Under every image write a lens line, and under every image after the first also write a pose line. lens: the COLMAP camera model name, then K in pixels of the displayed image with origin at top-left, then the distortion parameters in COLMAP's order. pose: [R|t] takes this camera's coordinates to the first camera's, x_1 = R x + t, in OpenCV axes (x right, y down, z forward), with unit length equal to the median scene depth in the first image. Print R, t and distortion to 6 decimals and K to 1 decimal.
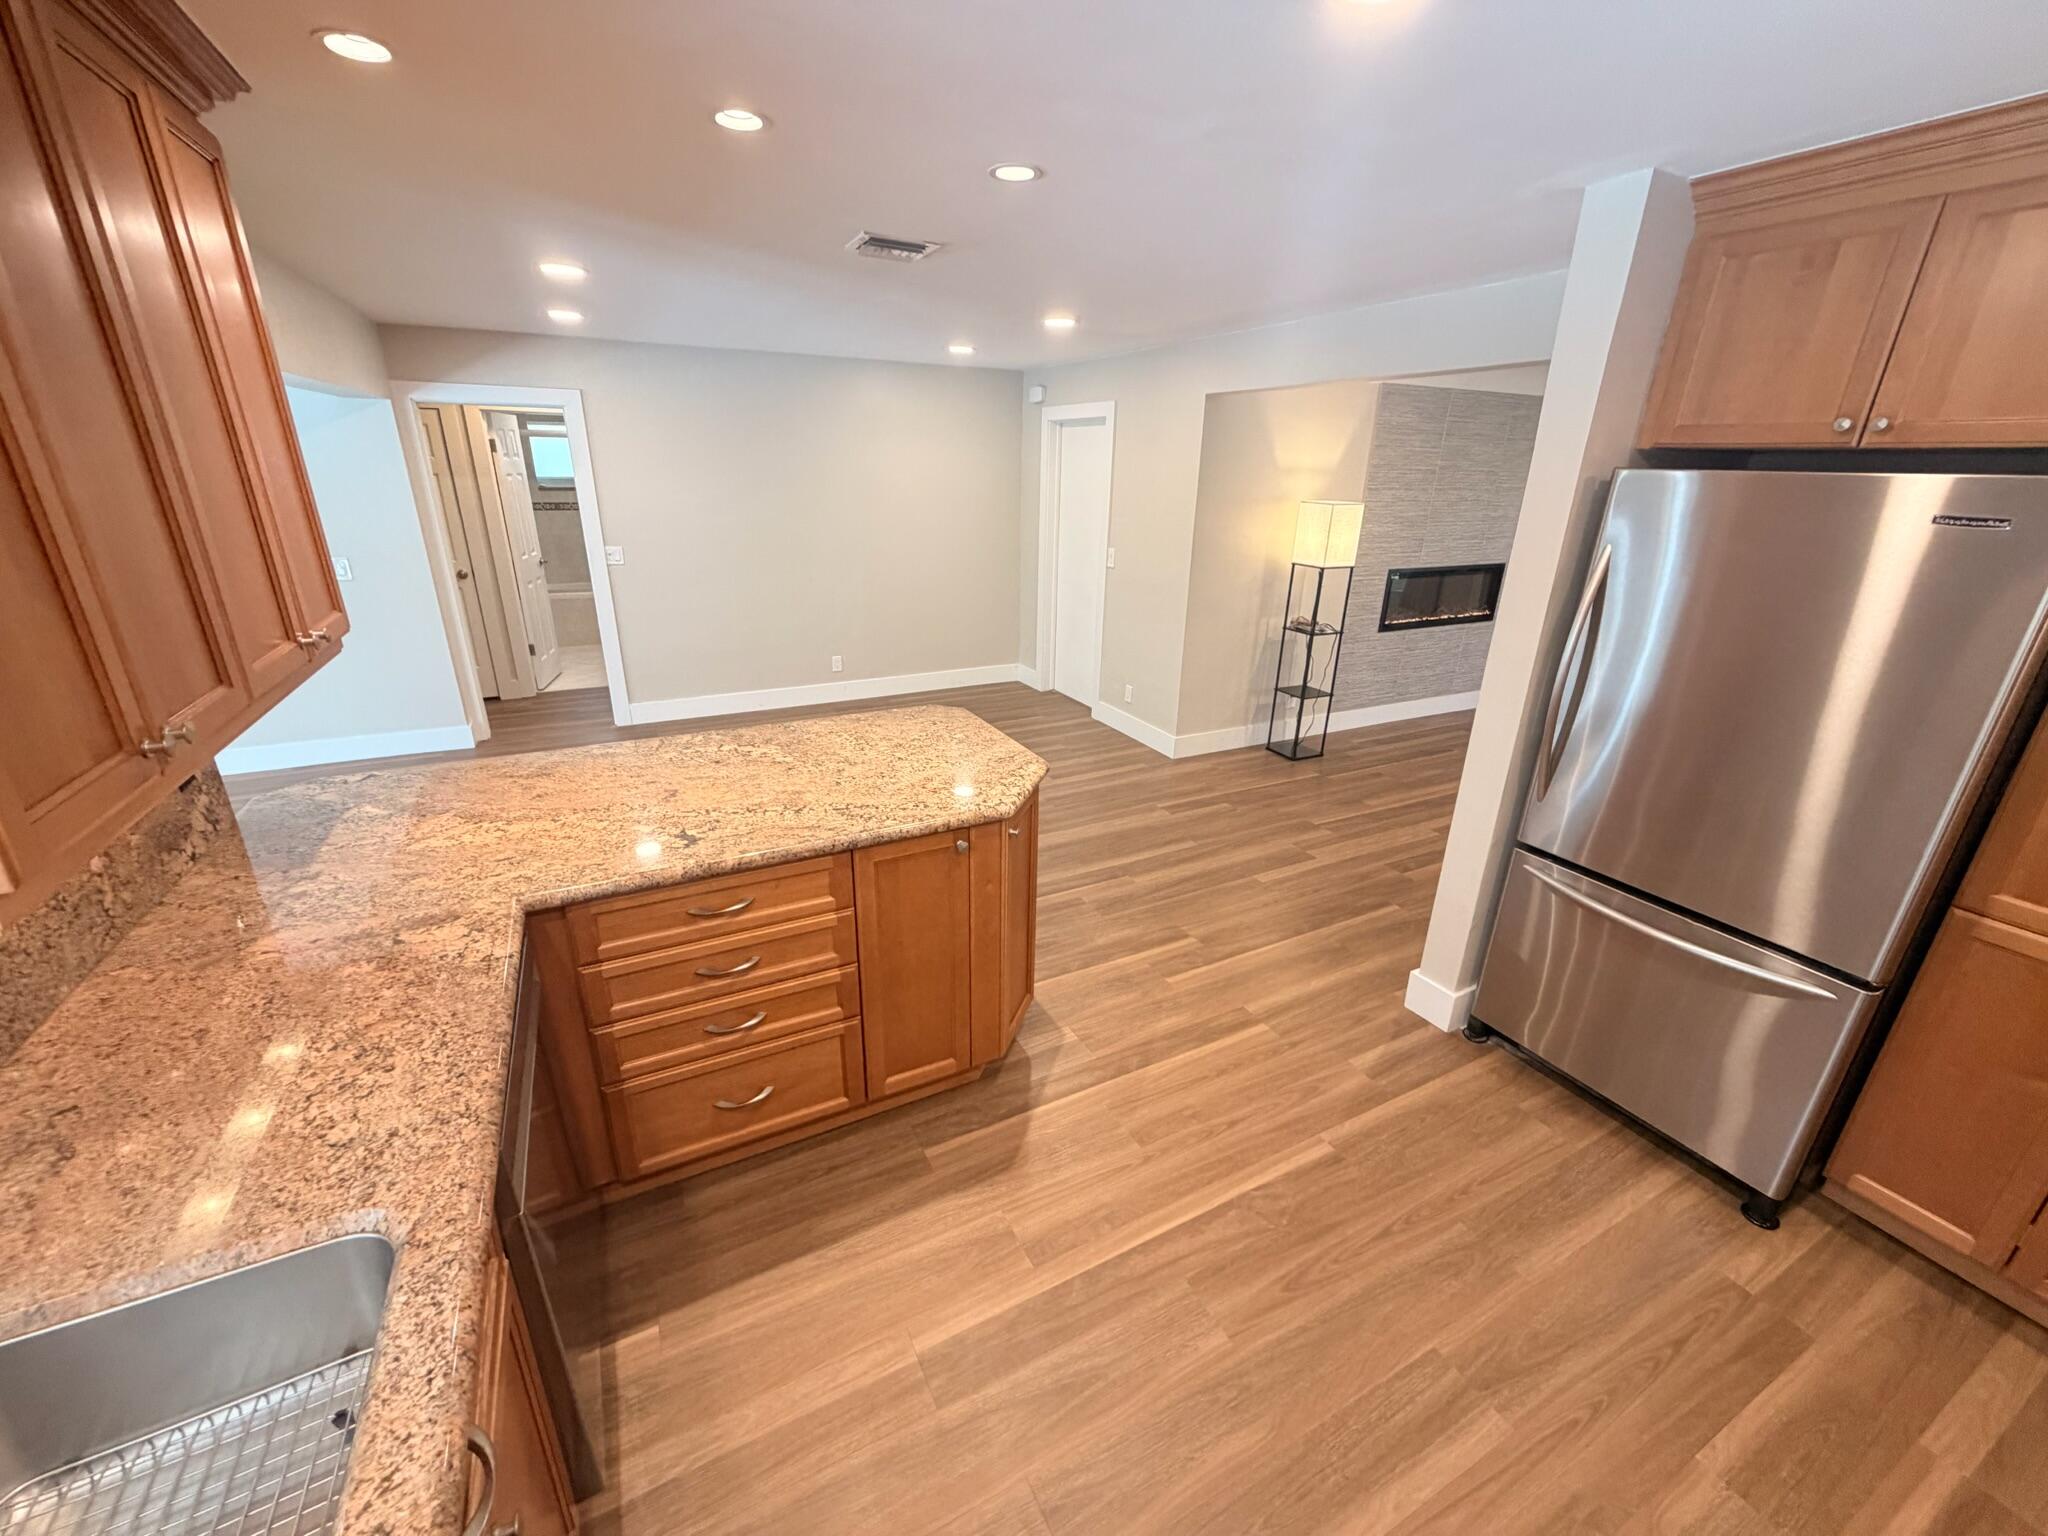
lens RADIAL K [[814.8, 0, 1014.4], [0, 814.8, 760.8], [0, 0, 1]] dist [-0.003457, 0.000271]
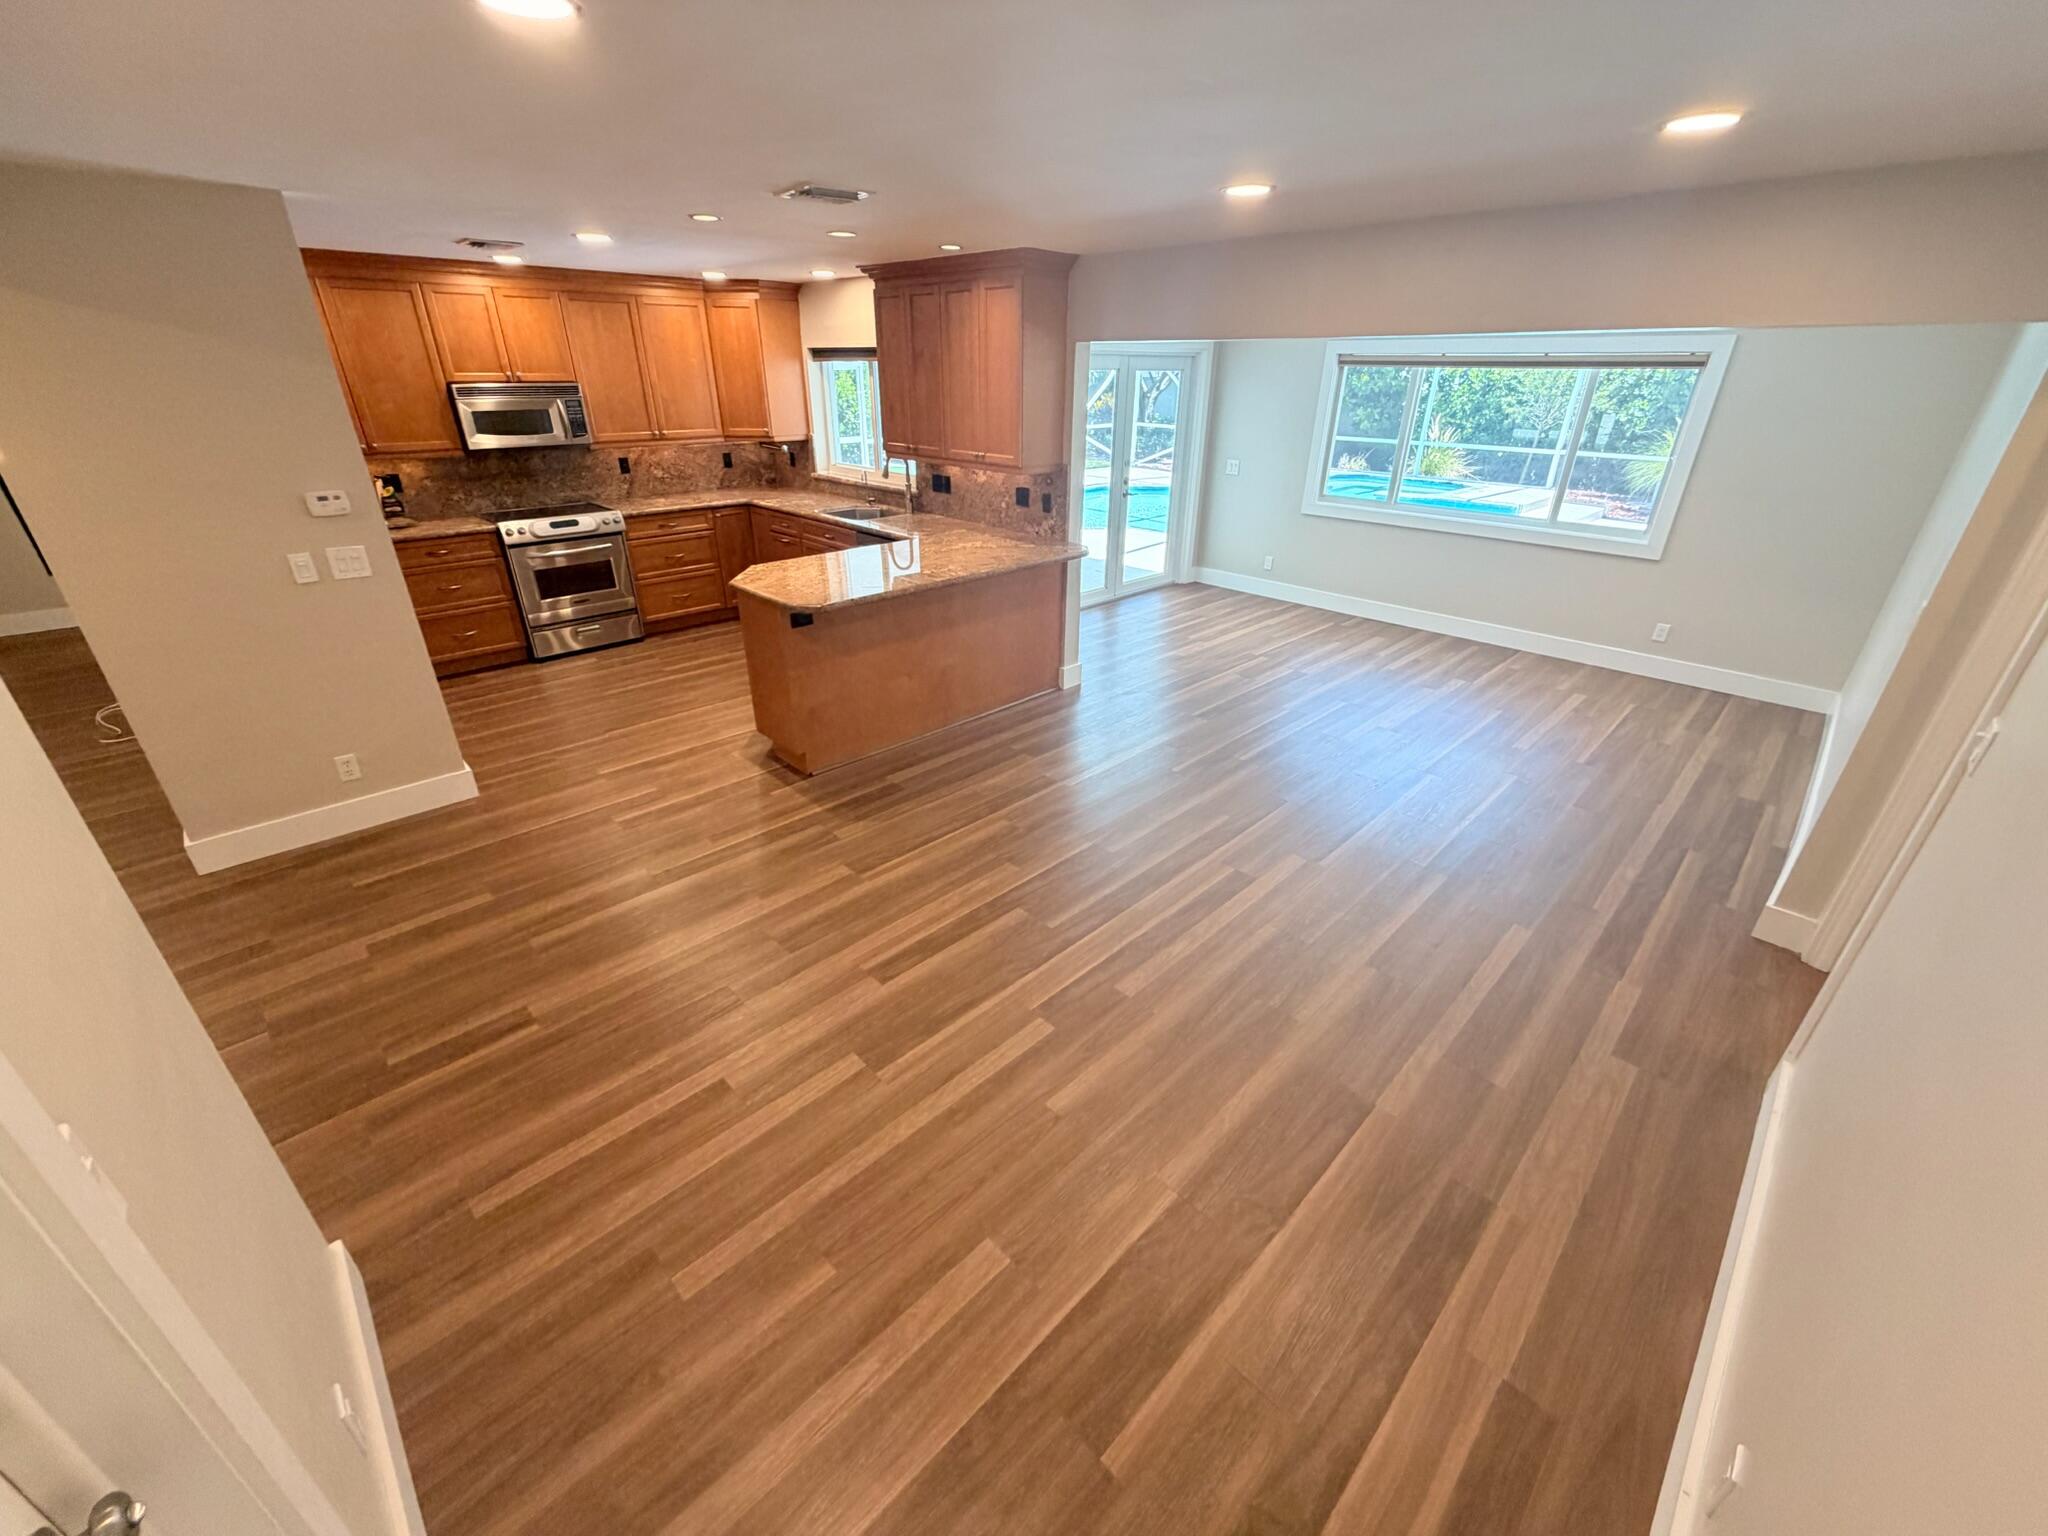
lens RADIAL K [[814.8, 0, 1014.1], [0, 814.8, 774.0], [0, 0, 1]] dist [-0.003457, 0.000271]
pose [[-0.954919, 0.111208, -0.275250, -0.005554], [-0.124511, 0.691657, 0.711413, -0.439042], [0.269493, 0.713613, -0.646630, 1.126798]]
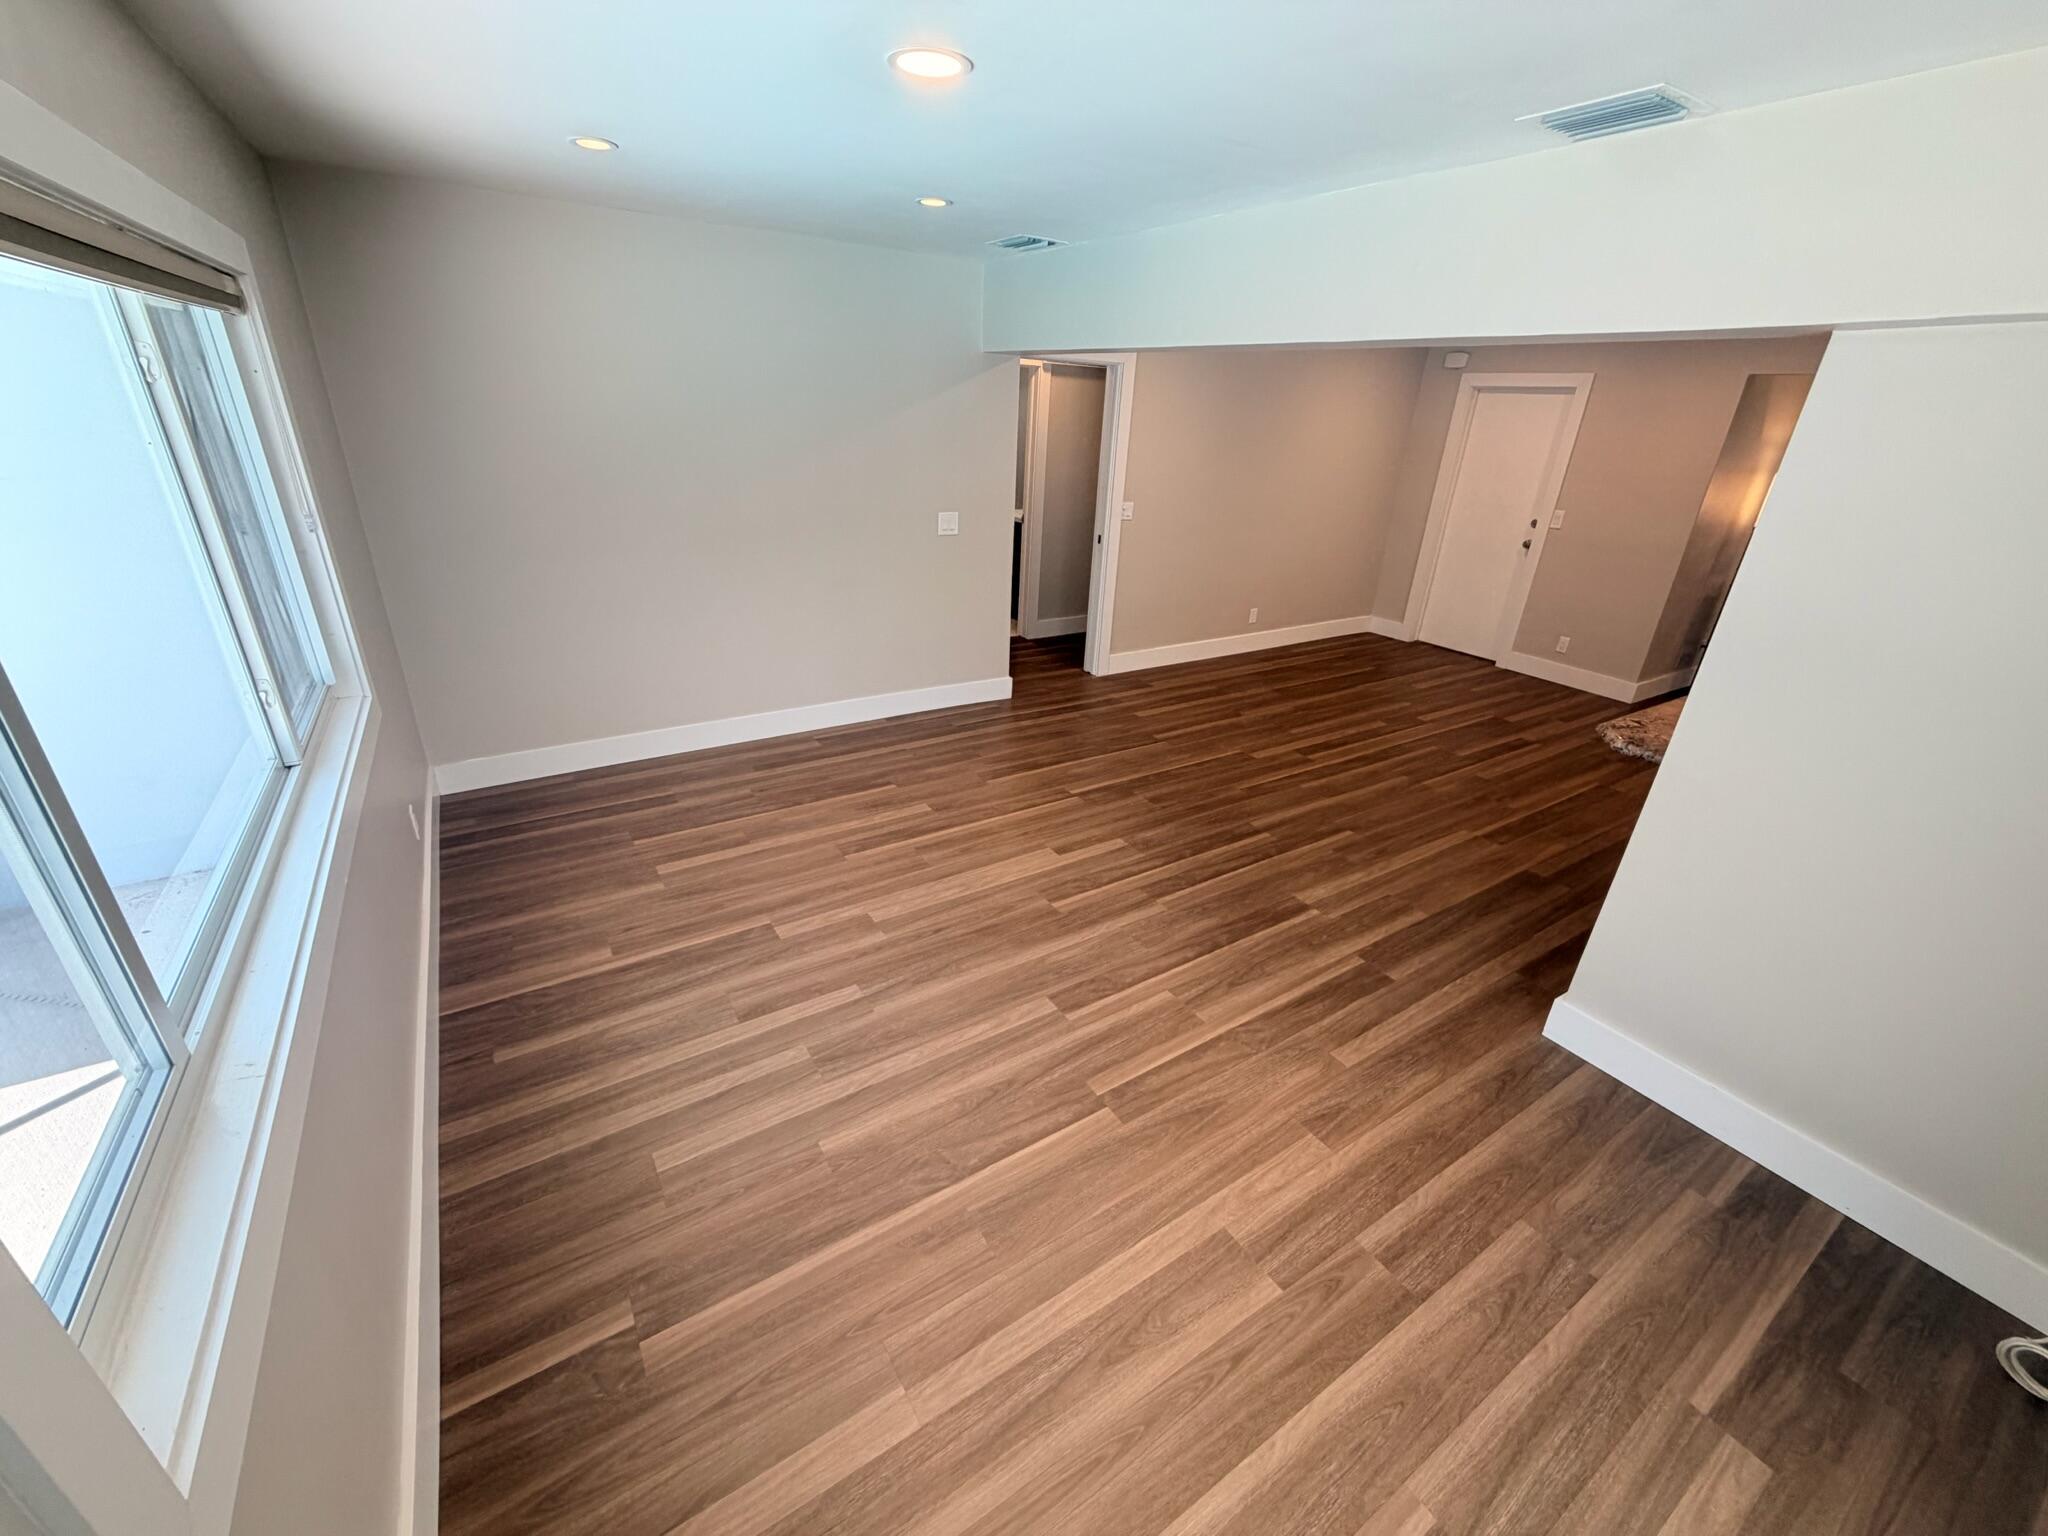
lens RADIAL K [[814.8, 0, 1014.9], [0, 814.8, 762.4], [0, 0, 1]] dist [-0.003457, 0.000271]
pose [[0.995377, -0.015354, 0.094805, -0.740857], [0.008991, 0.997700, 0.067189, -0.003965], [-0.095619, -0.066026, 0.993226, -0.036025]]
